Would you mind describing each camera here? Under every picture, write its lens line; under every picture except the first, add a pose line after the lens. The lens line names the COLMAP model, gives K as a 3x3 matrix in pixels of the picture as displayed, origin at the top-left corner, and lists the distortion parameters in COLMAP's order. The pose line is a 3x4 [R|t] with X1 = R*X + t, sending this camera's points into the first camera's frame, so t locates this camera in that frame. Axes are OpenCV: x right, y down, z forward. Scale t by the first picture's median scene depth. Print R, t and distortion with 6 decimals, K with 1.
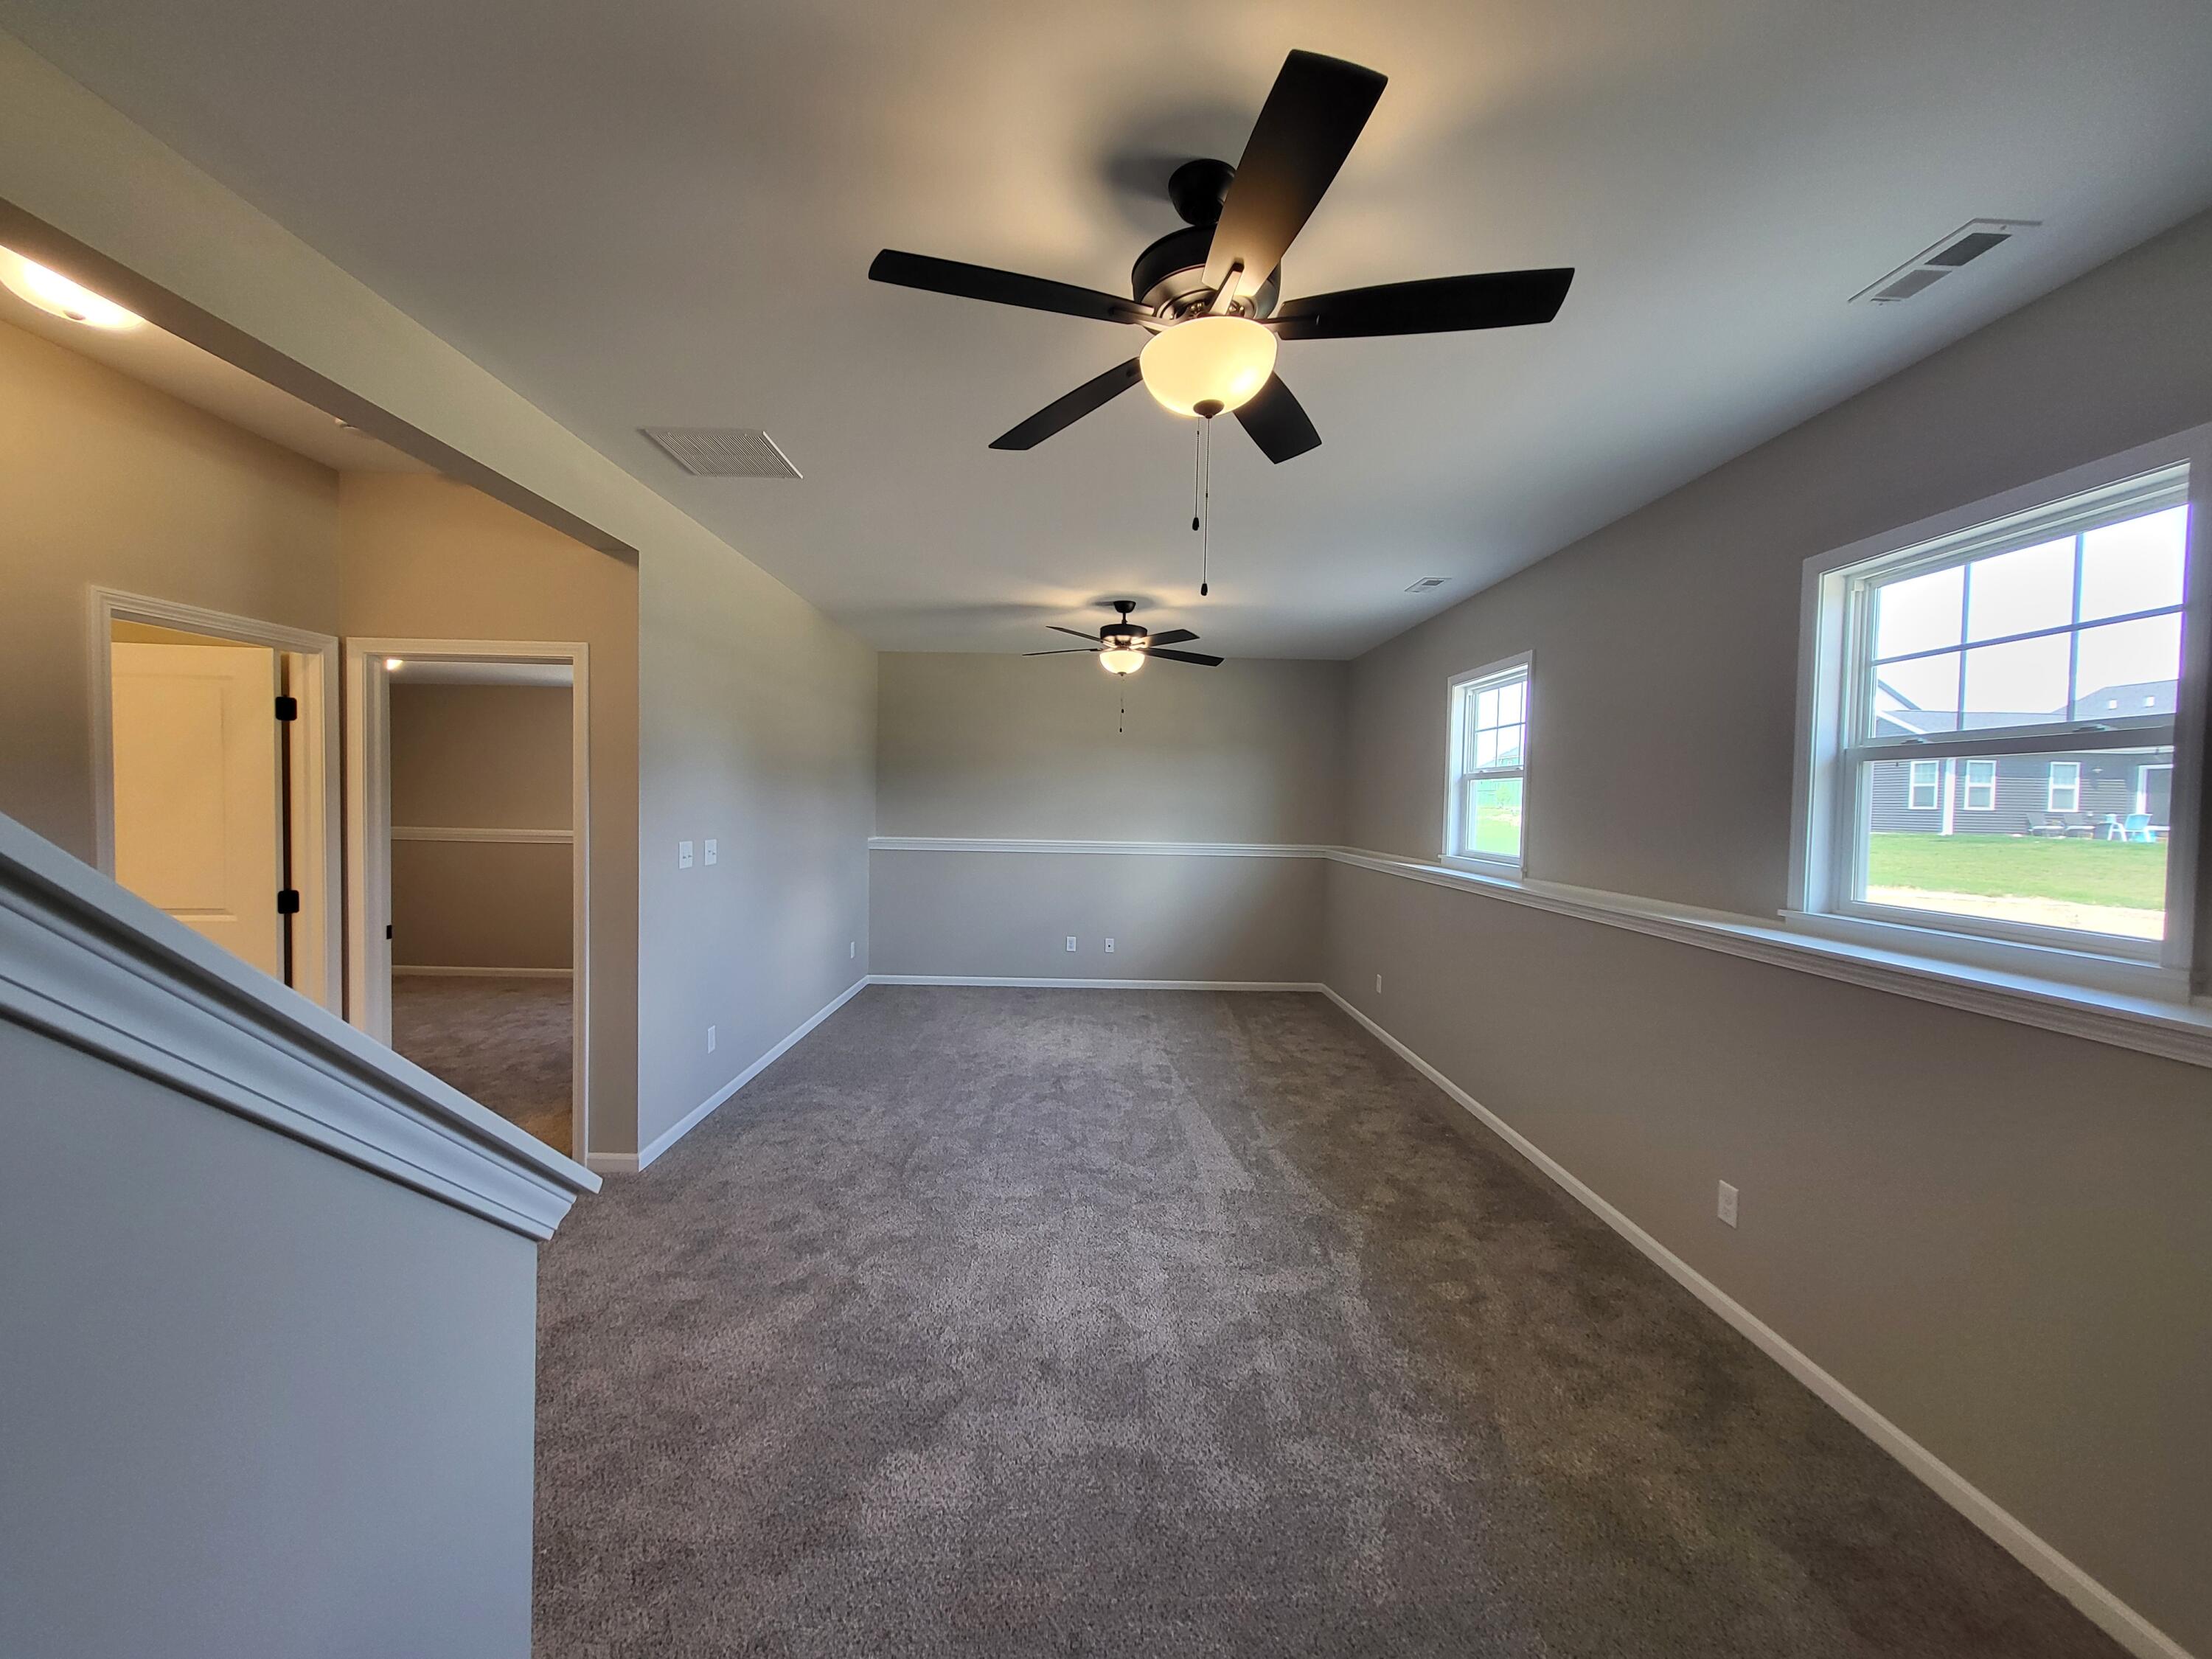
lens RADIAL K [[867.6, 0, 1087.5], [0, 867.6, 830.6], [0, 0, 1]] dist [0.003679, -0.001312]
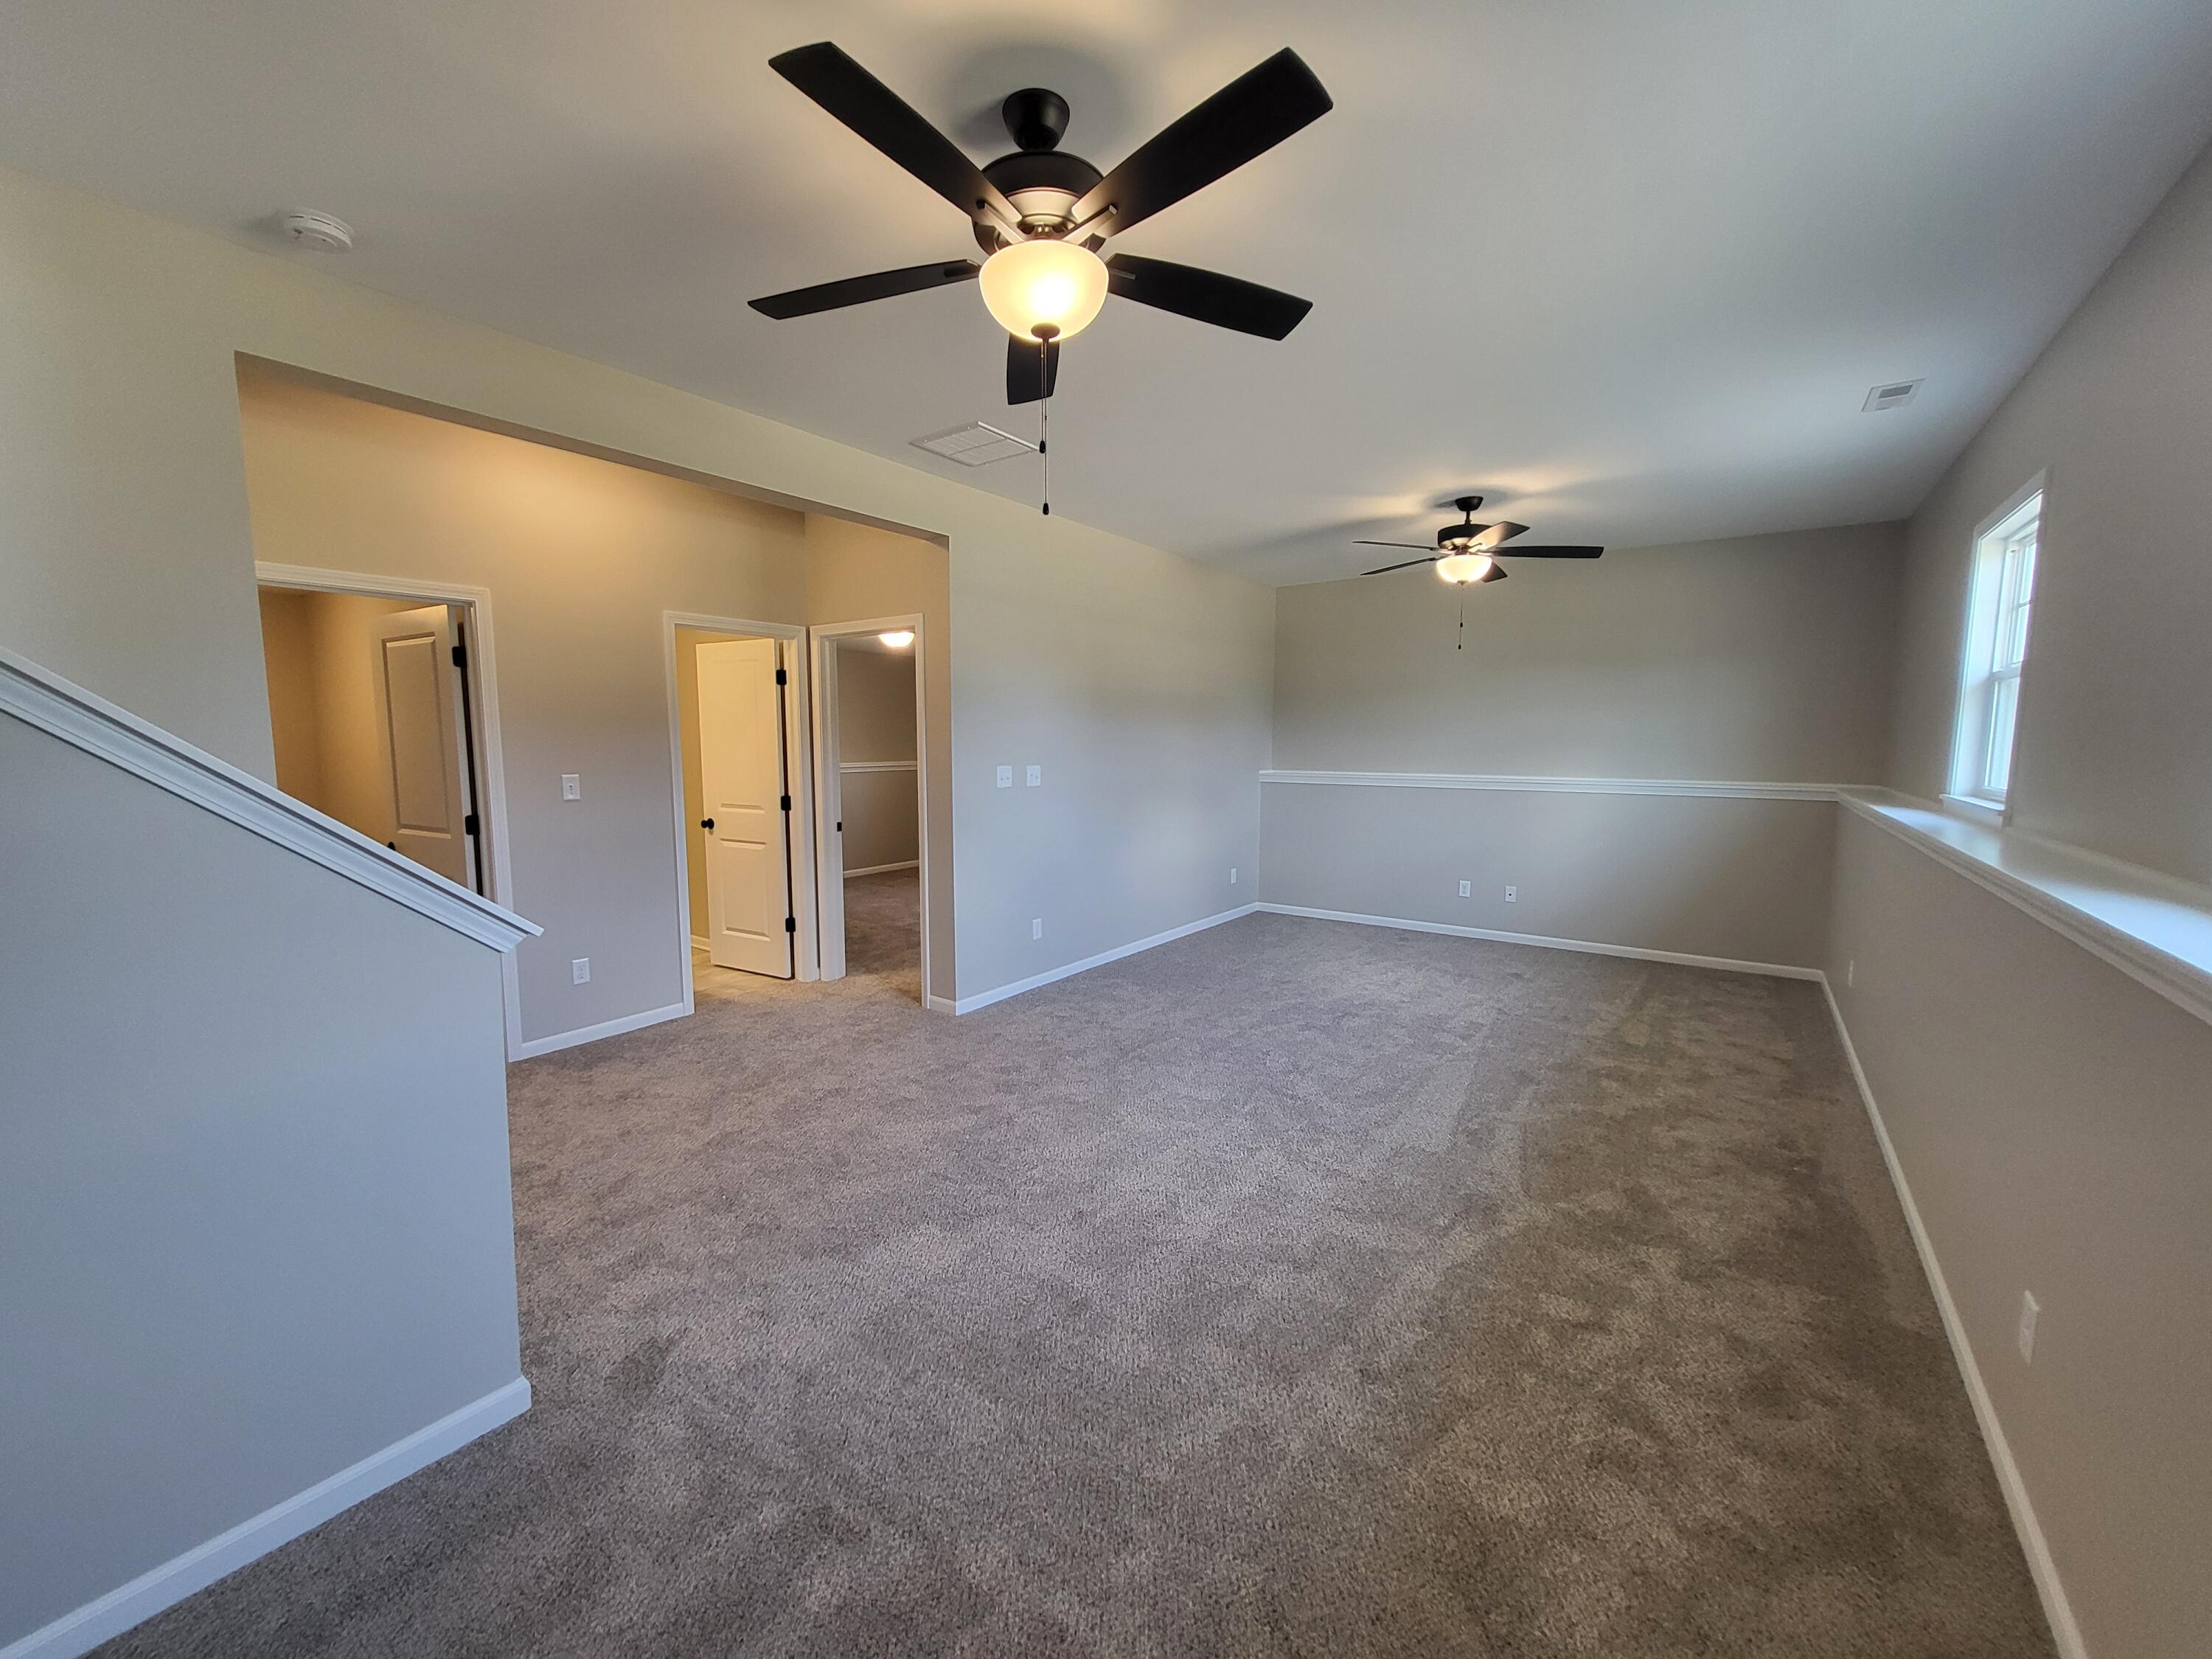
lens RADIAL K [[867.6, 0, 1087.5], [0, 867.6, 832.8], [0, 0, 1]] dist [0.003679, -0.001312]
pose [[0.802785, 0.046626, -0.594443, 0.375569], [-0.006597, 0.997571, 0.069338, 0.020715], [0.596232, -0.051742, 0.801143, 0.070392]]
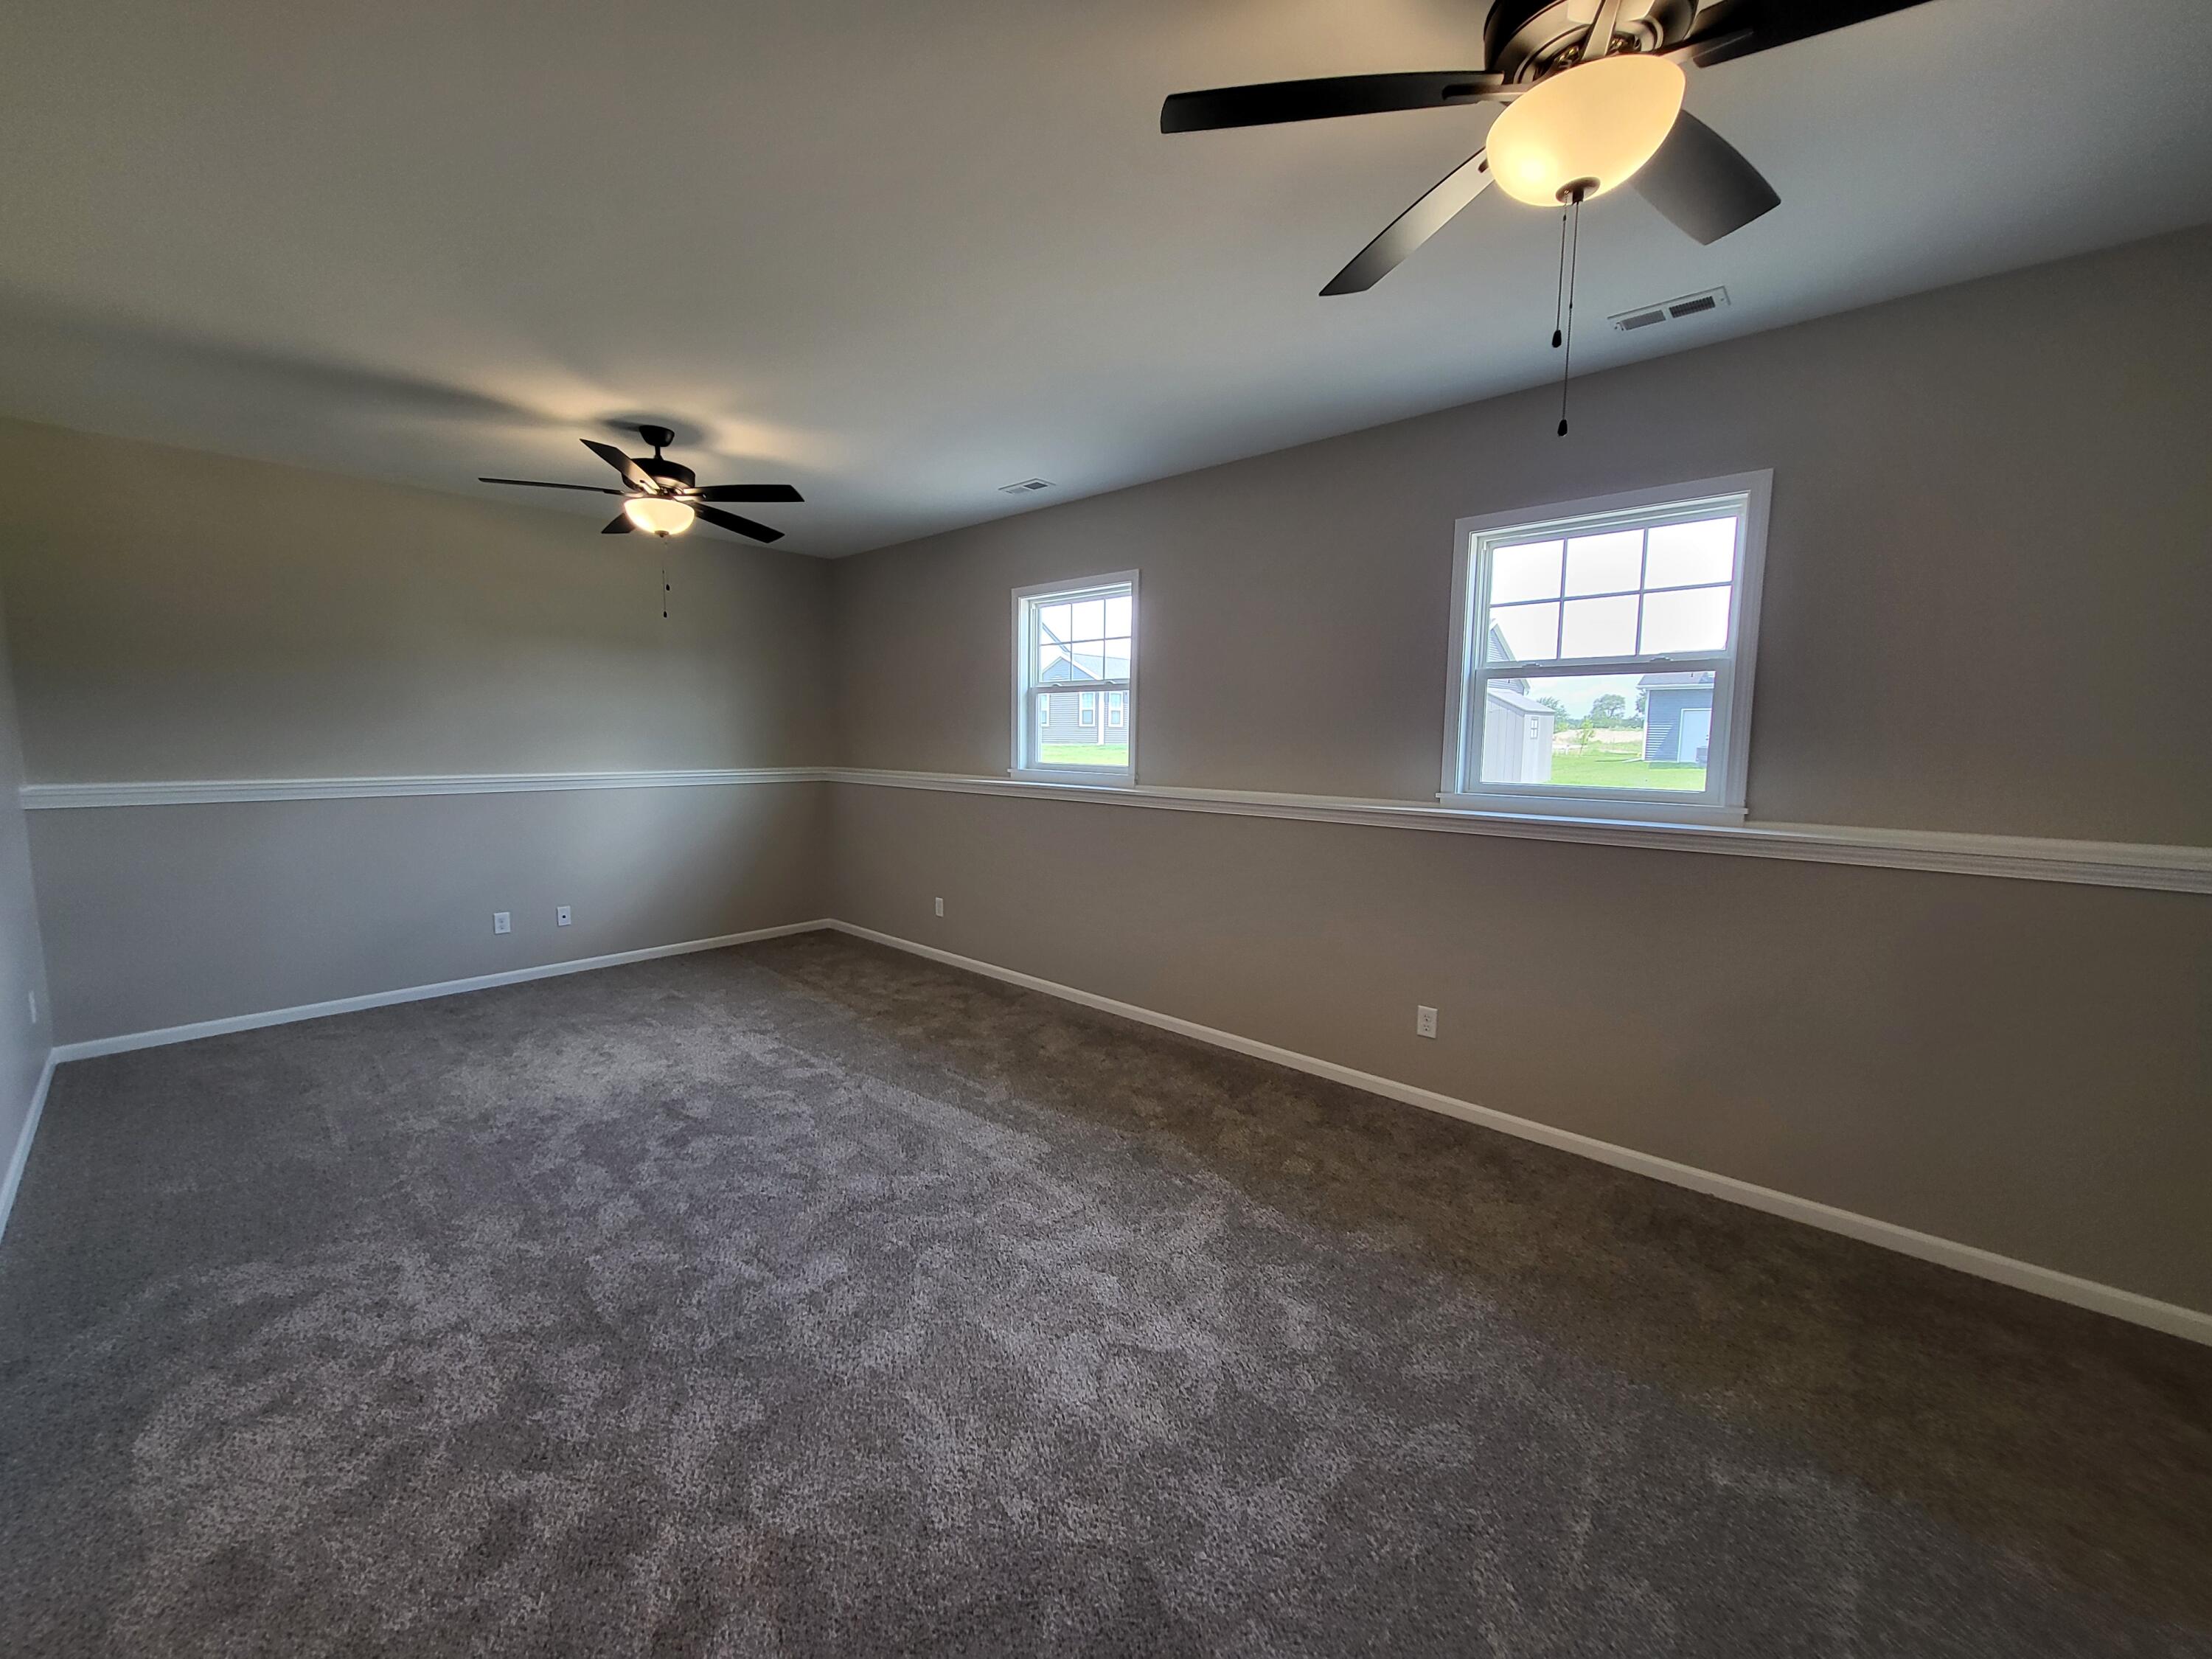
lens RADIAL K [[867.6, 0, 1092.0], [0, 867.6, 828.8], [0, 0, 1]] dist [0.003679, -0.001312]
pose [[0.684686, -0.092984, 0.722883, -0.354650], [0.029490, 0.994551, 0.099997, -0.000462], [-0.728242, -0.047148, 0.683697, 0.338053]]
